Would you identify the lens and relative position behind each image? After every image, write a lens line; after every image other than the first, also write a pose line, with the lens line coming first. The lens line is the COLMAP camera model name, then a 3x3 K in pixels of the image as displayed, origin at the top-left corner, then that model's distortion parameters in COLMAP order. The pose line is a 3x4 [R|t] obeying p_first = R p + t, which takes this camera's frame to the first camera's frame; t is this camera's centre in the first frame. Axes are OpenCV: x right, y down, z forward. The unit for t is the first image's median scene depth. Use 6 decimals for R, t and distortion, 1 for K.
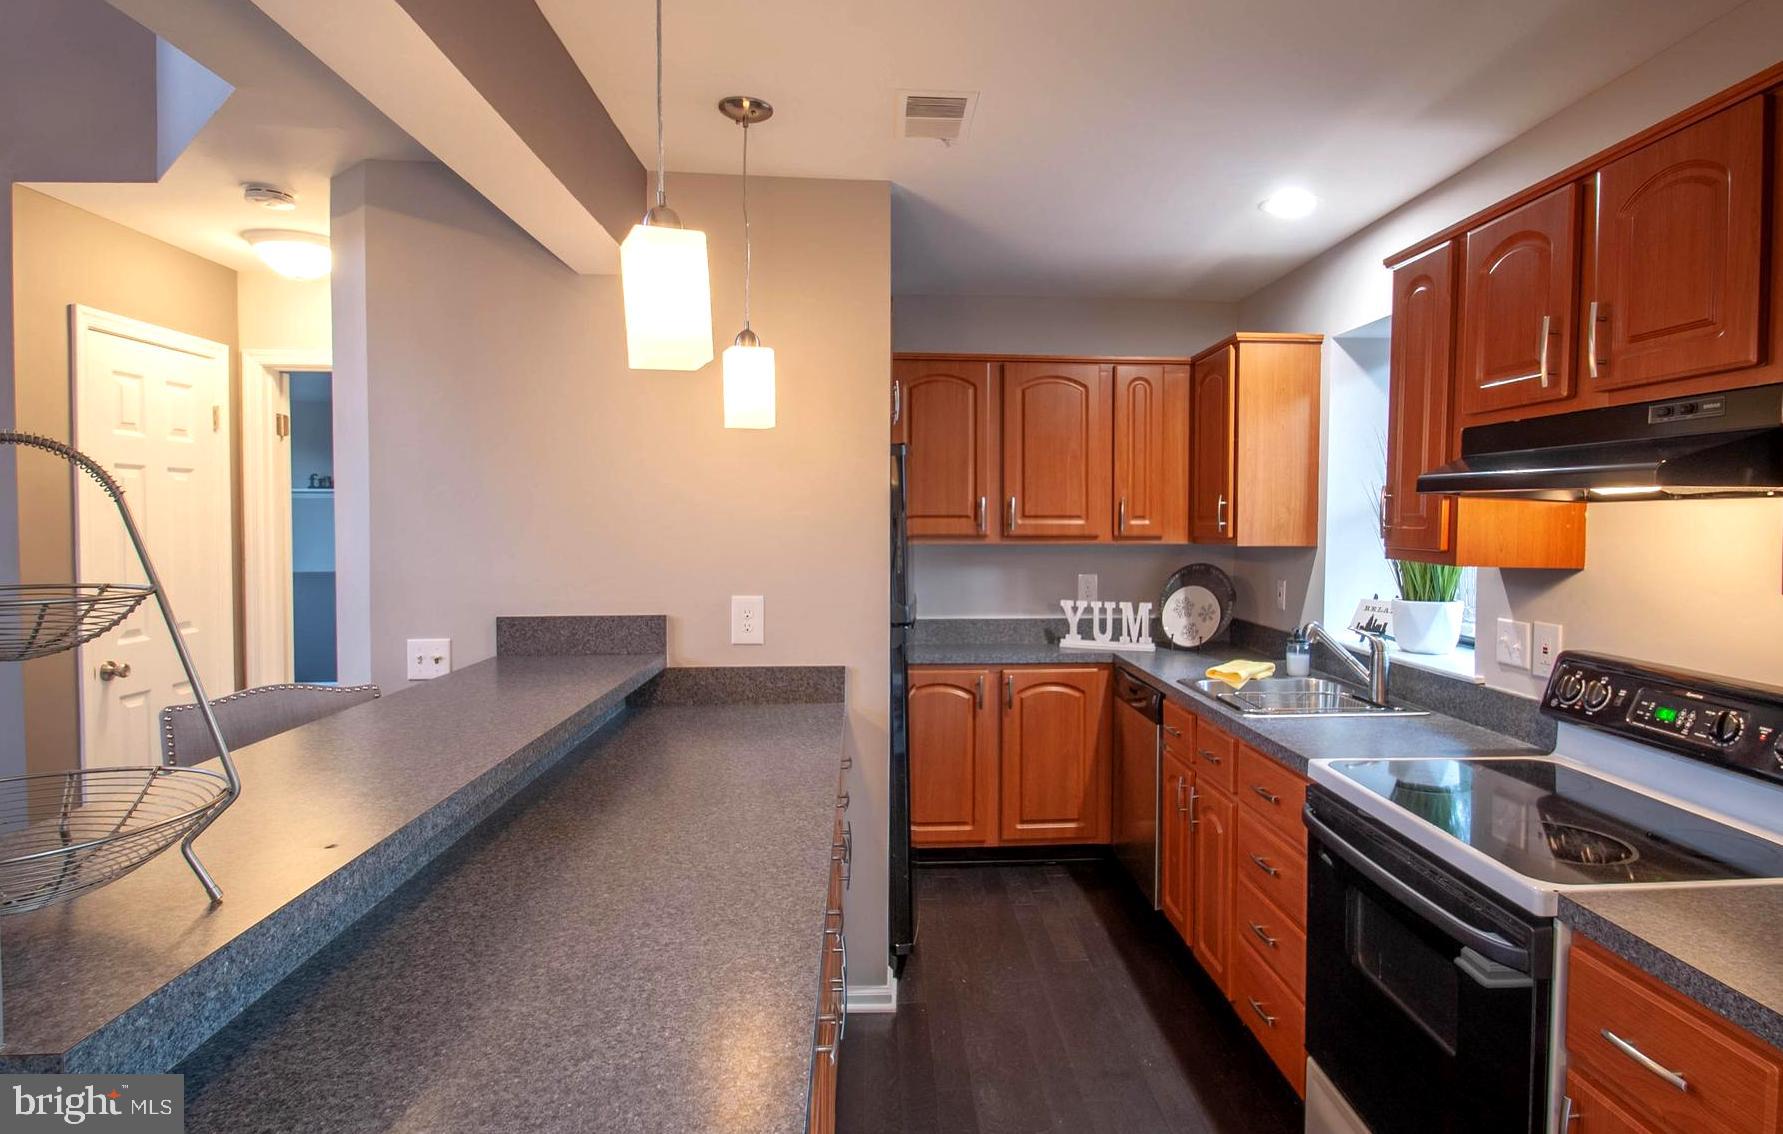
lens RADIAL K [[1069.1, 0, 891.7], [0, 1069.1, 549.2], [0, 0, 1]] dist [-0.000307, -0.001637]
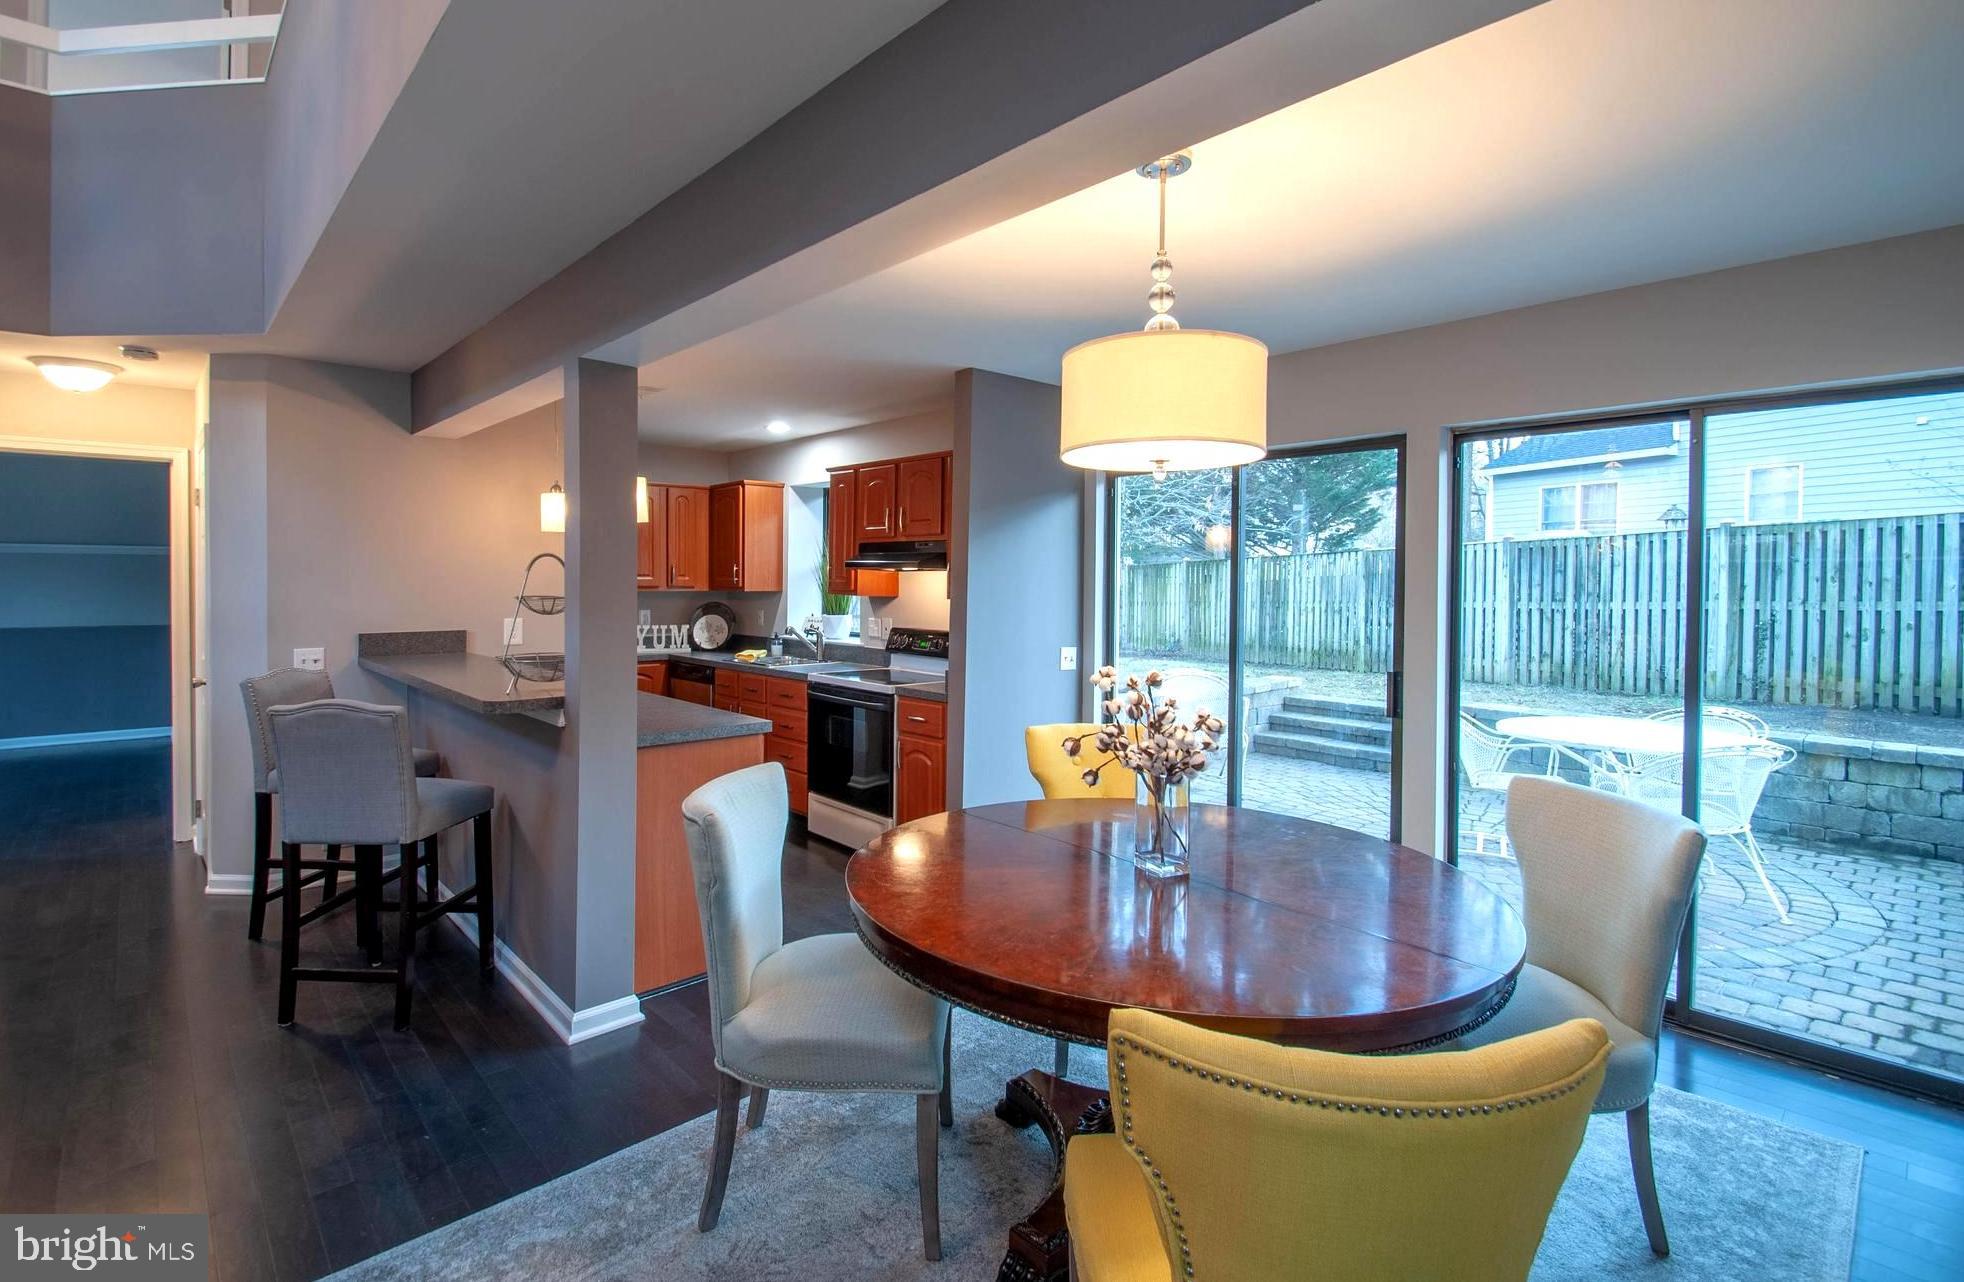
lens RADIAL K [[928.3, 0, 941.2], [0, 928.3, 598.0], [0, 0, 1]] dist [0.000134, -0.000169]
pose [[0.809136, -0.010505, 0.587527, -0.369310], [0.013485, 0.999909, -0.000692, 0.015331], [-0.587466, 0.008482, 0.809204, -0.551753]]
